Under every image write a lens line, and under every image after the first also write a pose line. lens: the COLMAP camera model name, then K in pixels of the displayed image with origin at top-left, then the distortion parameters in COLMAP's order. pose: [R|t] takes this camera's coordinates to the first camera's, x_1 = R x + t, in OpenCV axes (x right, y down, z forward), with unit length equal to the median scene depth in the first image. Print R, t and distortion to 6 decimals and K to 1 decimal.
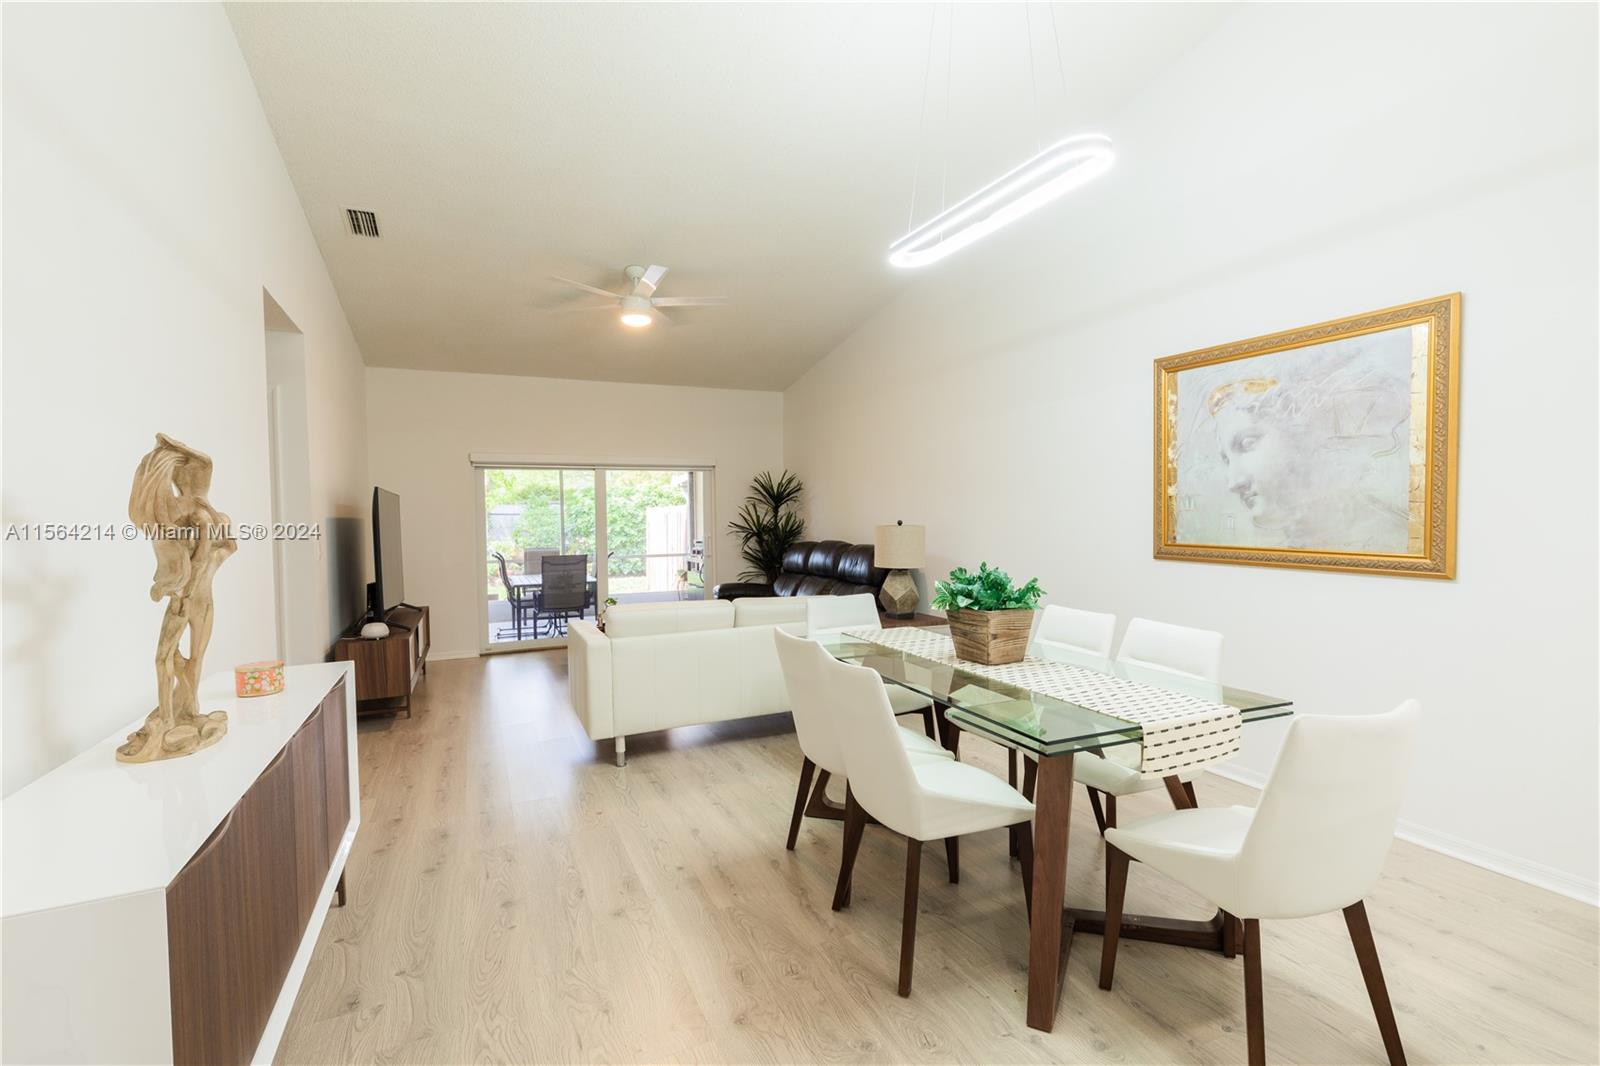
lens RADIAL K [[714.6, 0, 796.1], [0, 714.6, 535.6], [0, 0, 1]] dist [0.003740, -0.000868]
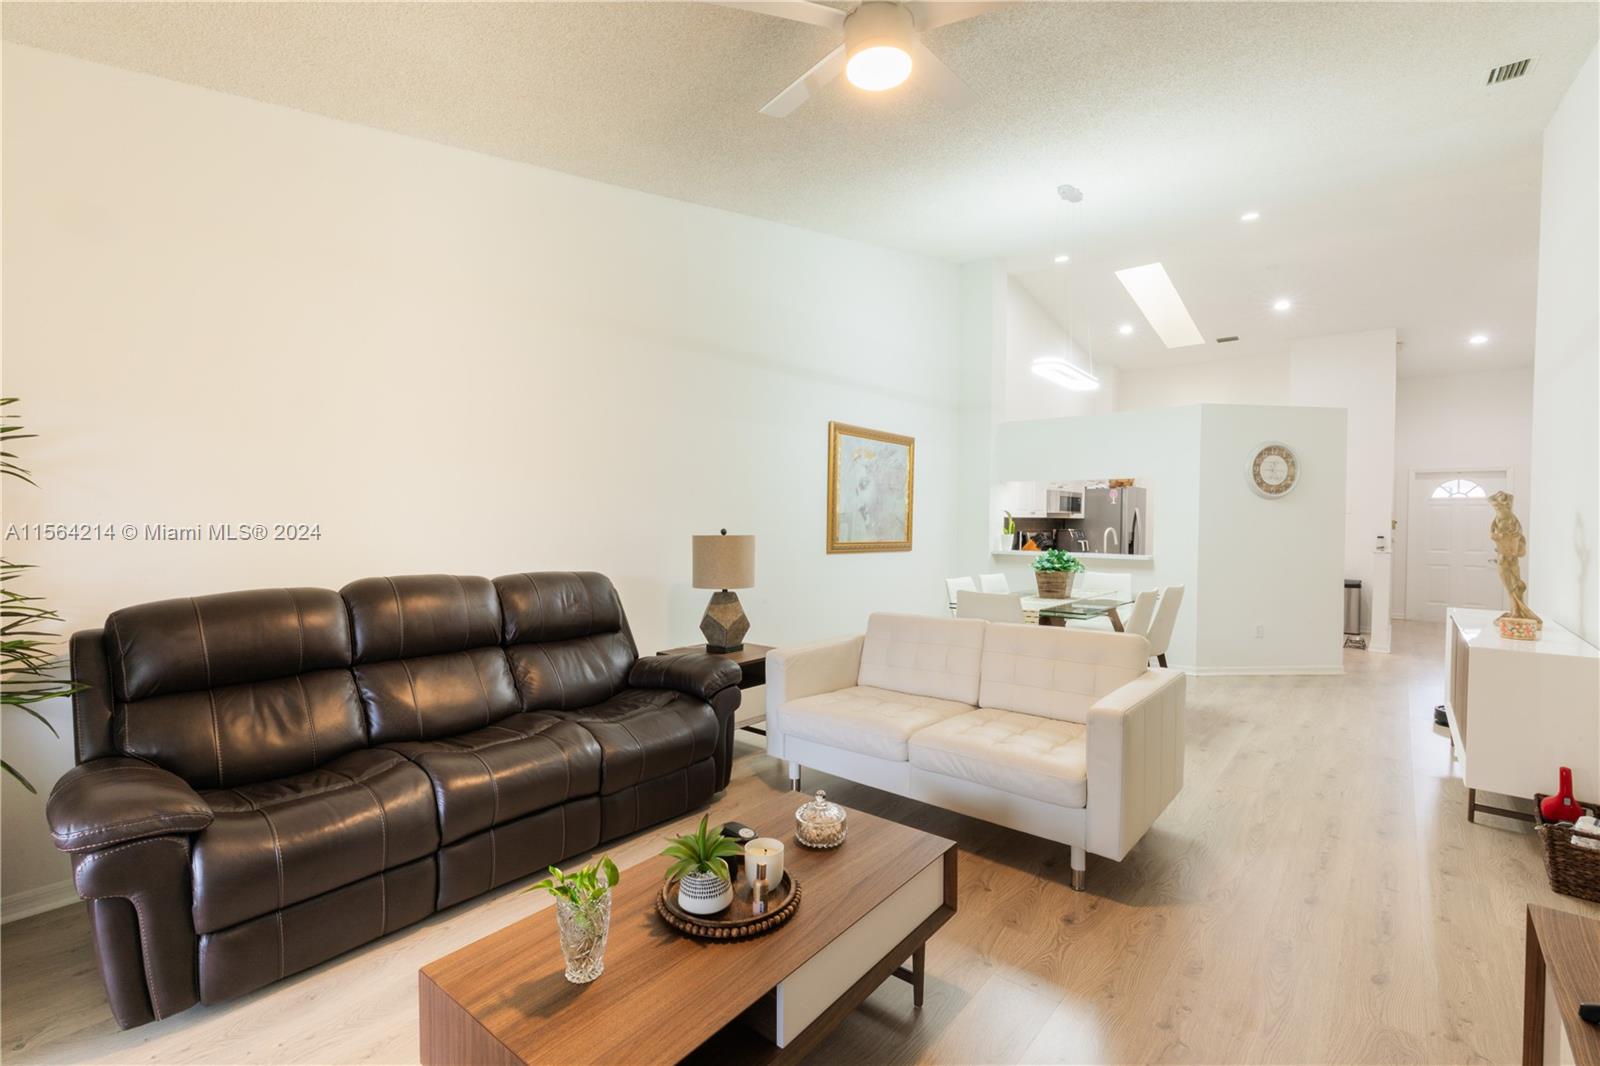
lens RADIAL K [[714.6, 0, 796.1], [0, 714.6, 535.6], [0, 0, 1]] dist [0.003740, -0.000868]
pose [[-0.427192, -0.008972, 0.904116, -0.609209], [0.027994, 0.999340, 0.023144, -0.030771], [-0.903727, 0.035196, -0.426659, 1.256492]]
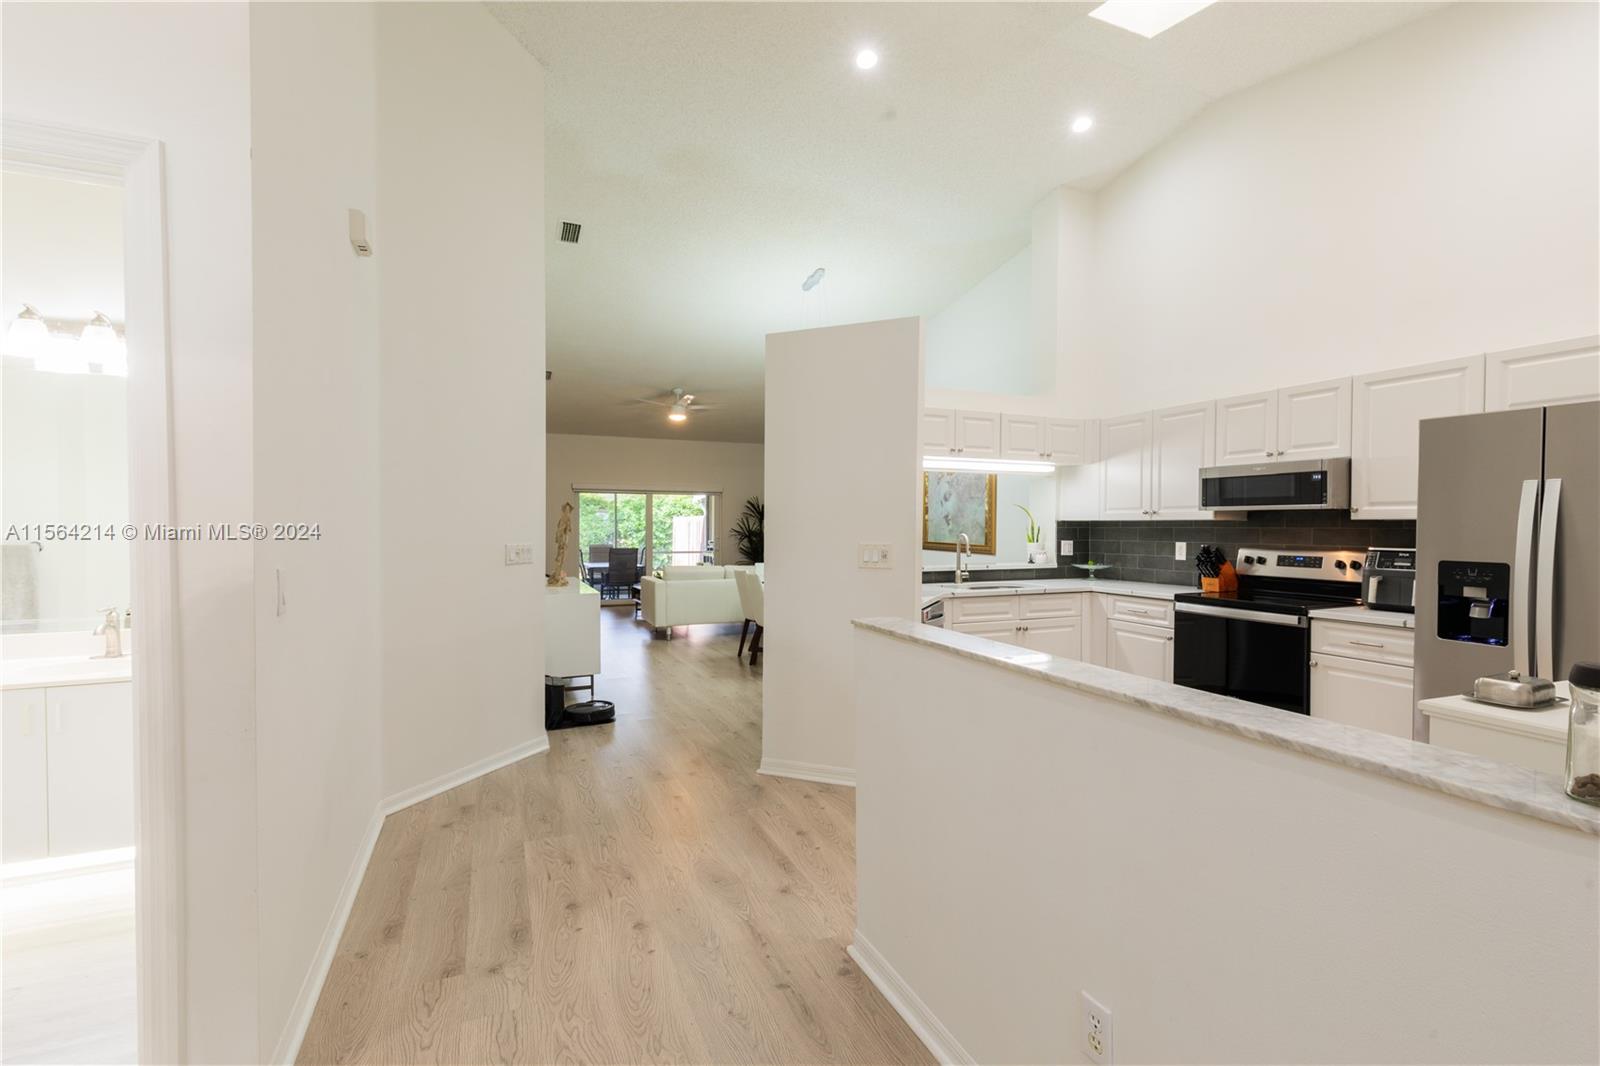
lens RADIAL K [[714.6, 0, 796.1], [0, 714.6, 535.6], [0, 0, 1]] dist [0.003740, -0.000868]
pose [[0.999436, 0.021465, -0.025815, 0.135833], [-0.021815, 0.999673, -0.013344, 0.021554], [0.025521, 0.013900, 0.999578, -0.833529]]
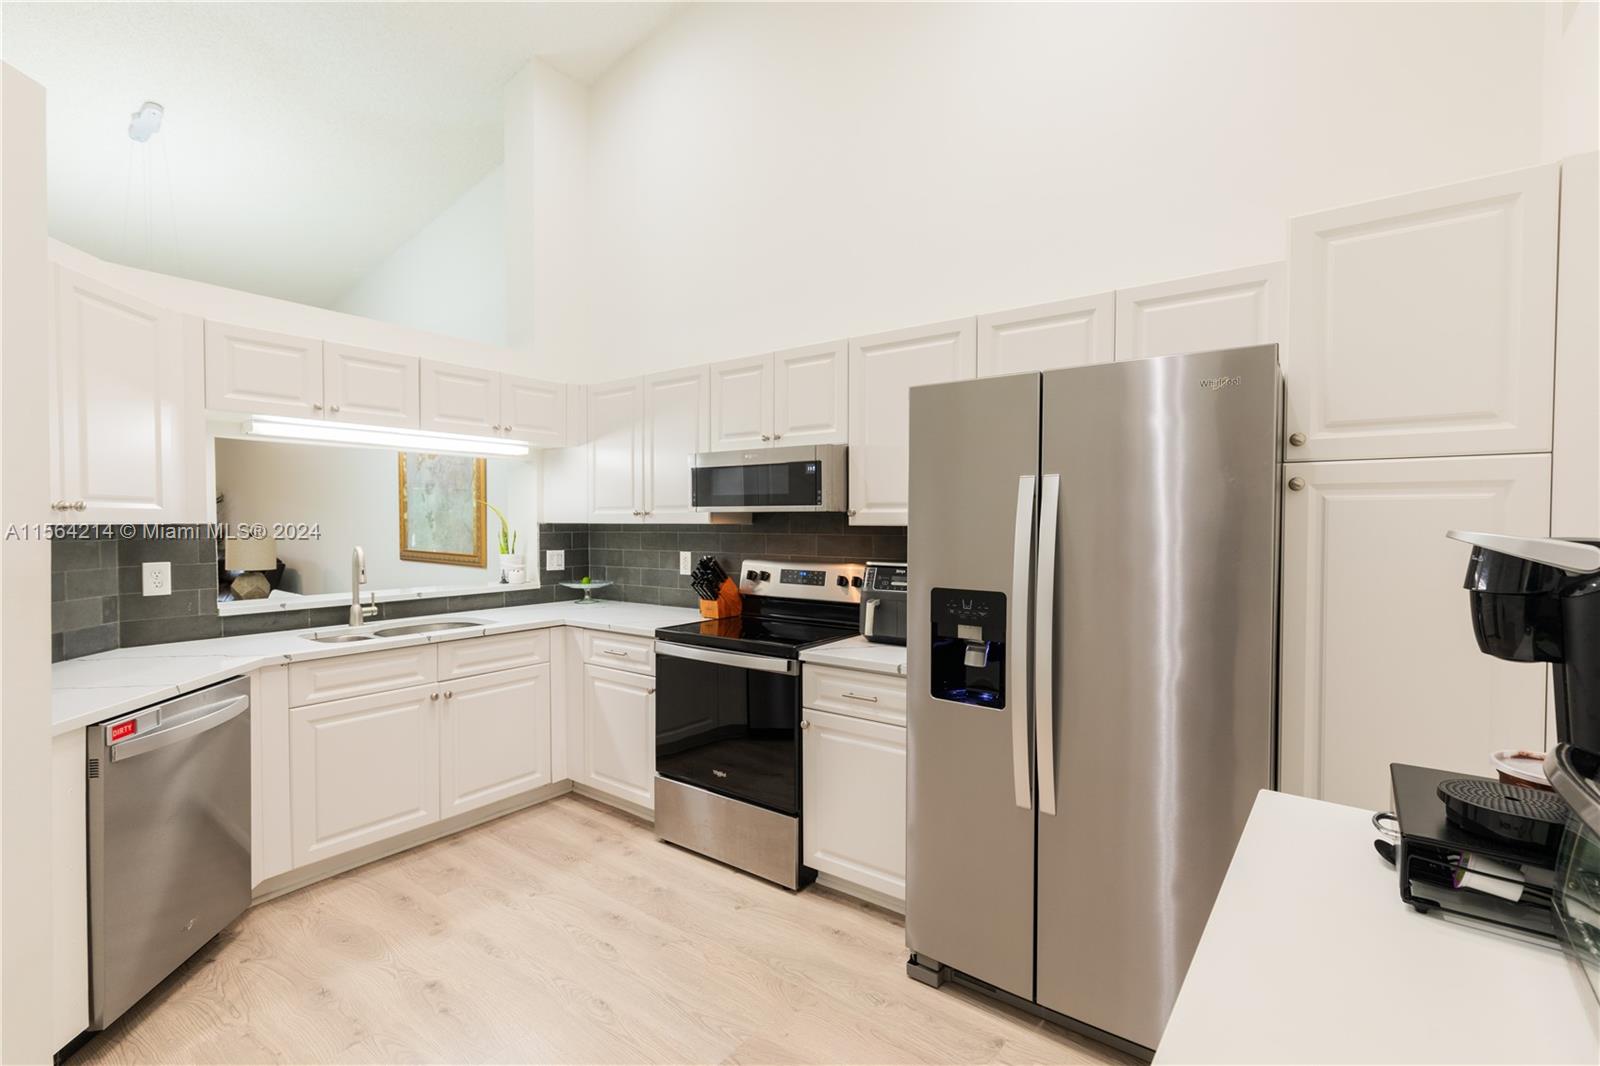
lens RADIAL K [[714.6, 0, 796.1], [0, 714.6, 535.6], [0, 0, 1]] dist [0.003740, -0.000868]
pose [[0.878653, 0.007653, 0.477399, 0.379557], [-0.002312, 0.999928, -0.011773, -0.002335], [-0.477455, 0.009241, 0.878608, -0.560878]]
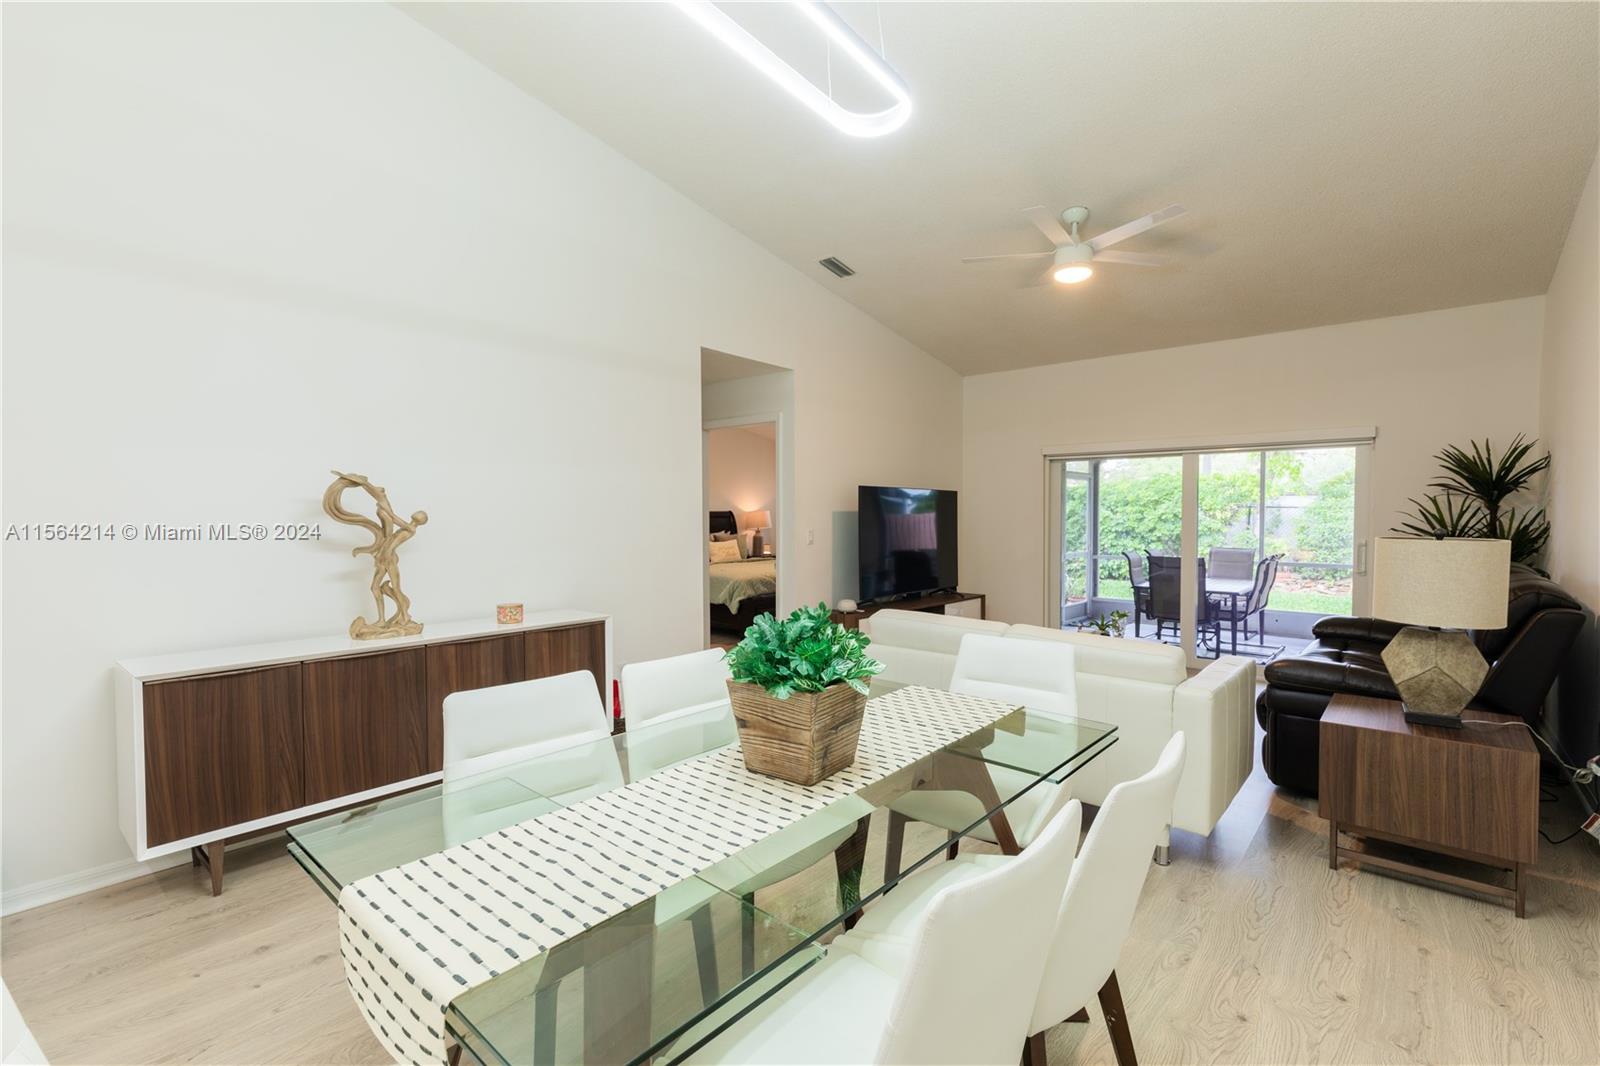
lens RADIAL K [[714.6, 0, 796.1], [0, 714.6, 535.6], [0, 0, 1]] dist [0.003740, -0.000868]
pose [[0.408874, 0.040161, -0.911707, 0.406246], [-0.029314, 0.999094, 0.030864, -0.018898], [0.912120, 0.014107, 0.409680, 0.378951]]
